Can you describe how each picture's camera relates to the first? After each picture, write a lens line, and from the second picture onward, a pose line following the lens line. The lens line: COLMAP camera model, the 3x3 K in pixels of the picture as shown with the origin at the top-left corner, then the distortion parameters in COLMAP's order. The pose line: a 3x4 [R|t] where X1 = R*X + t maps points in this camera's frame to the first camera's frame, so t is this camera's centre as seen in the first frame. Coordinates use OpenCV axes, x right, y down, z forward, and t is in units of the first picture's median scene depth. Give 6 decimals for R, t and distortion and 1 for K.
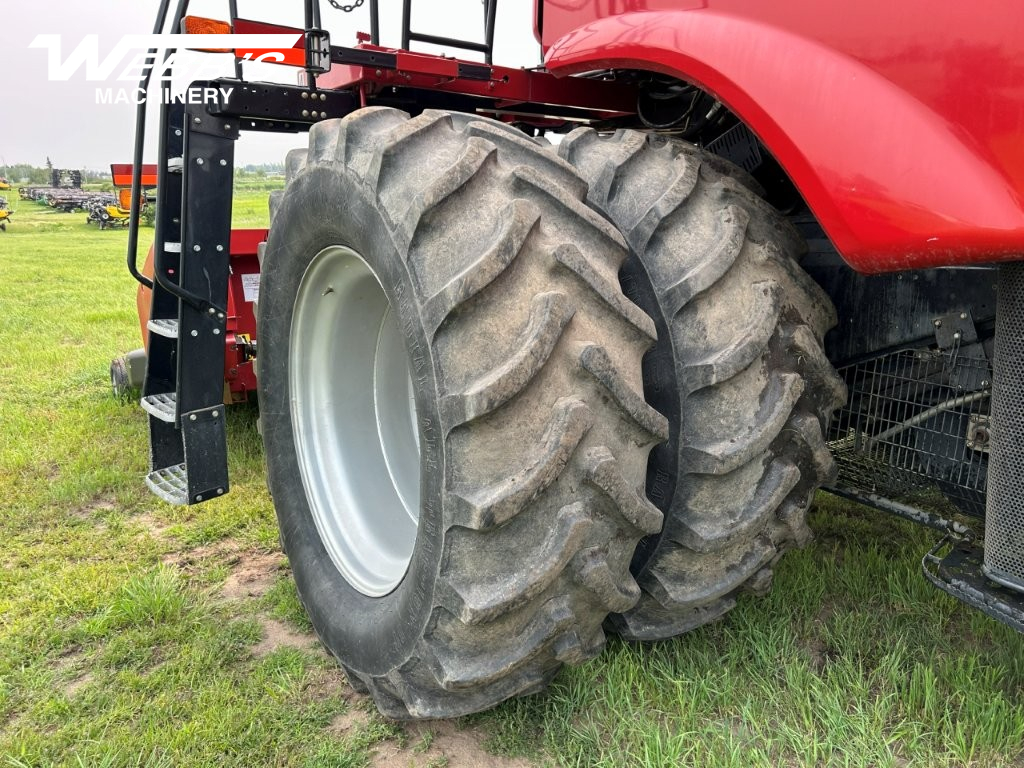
lens RADIAL K [[765.3, 0, 514.3], [0, 765.3, 390.2], [0, 0, 1]] dist [0.085634, -0.106261]
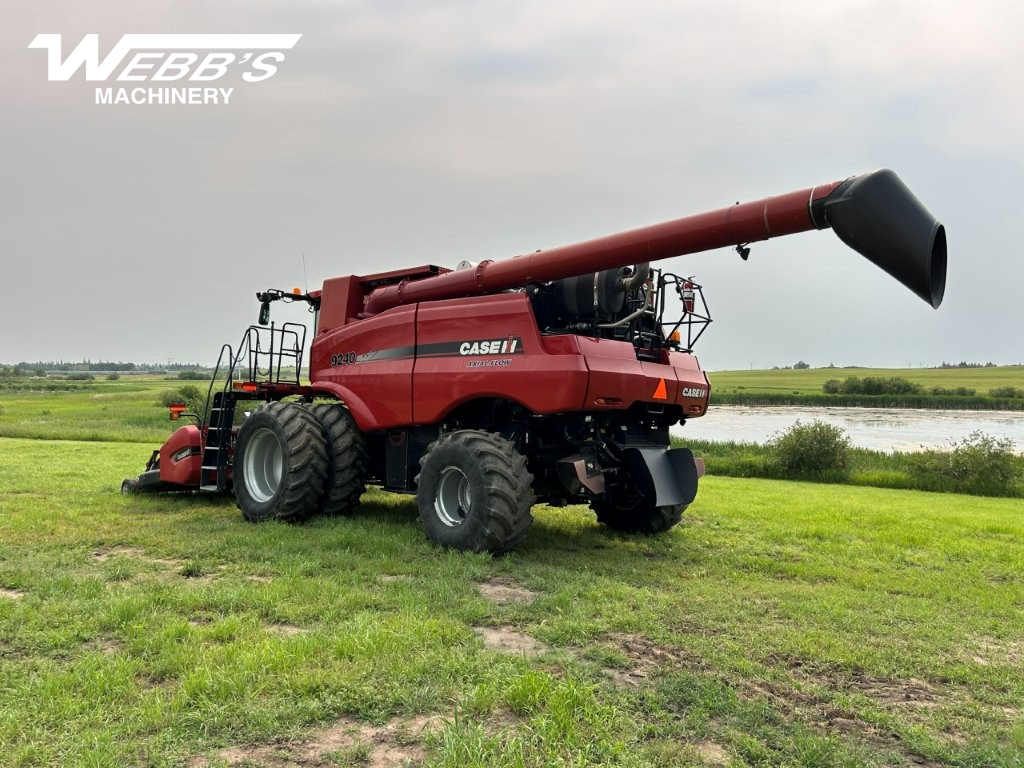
lens RADIAL K [[765.3, 0, 514.3], [0, 765.3, 390.2], [0, 0, 1]] dist [0.085634, -0.106261]
pose [[0.969074, 0.028378, 0.245134, 0.112904], [0.036525, 0.965930, -0.256213, 0.978425], [-0.244053, 0.257242, 0.935021, -4.400910]]
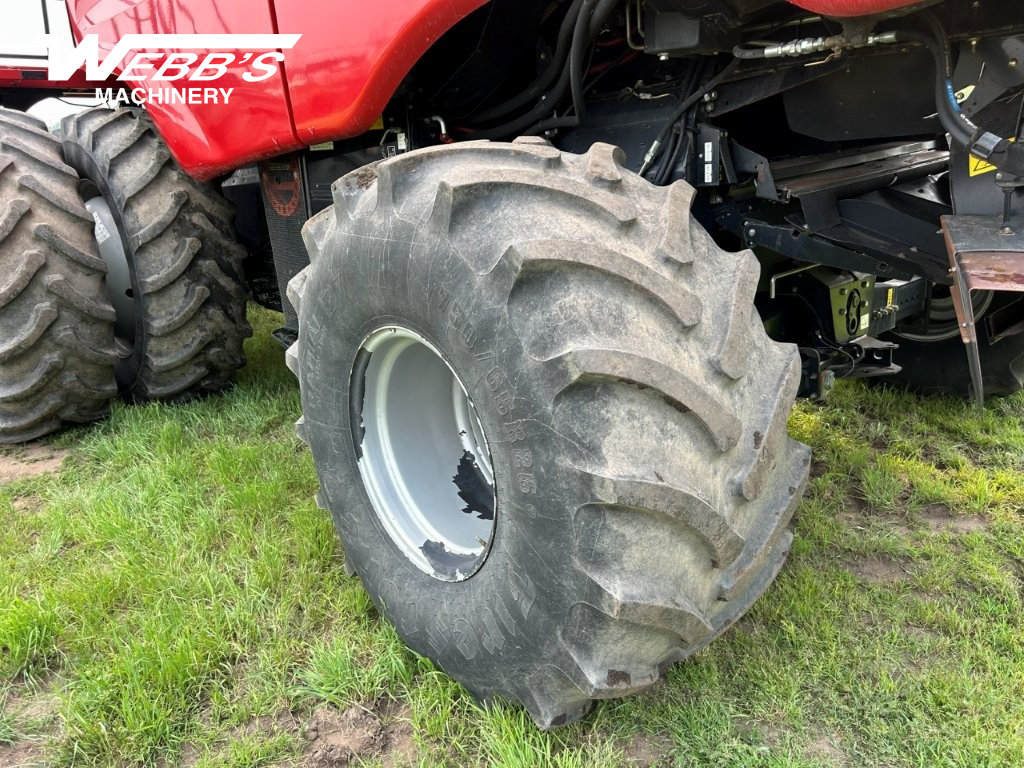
lens RADIAL K [[765.3, 0, 514.3], [0, 765.3, 390.2], [0, 0, 1]] dist [0.085634, -0.106261]
pose [[0.982294, -0.104094, 0.155767, 0.829264], [0.093062, 0.992715, 0.076529, 0.290491], [-0.162598, -0.060678, 0.984825, -1.099064]]
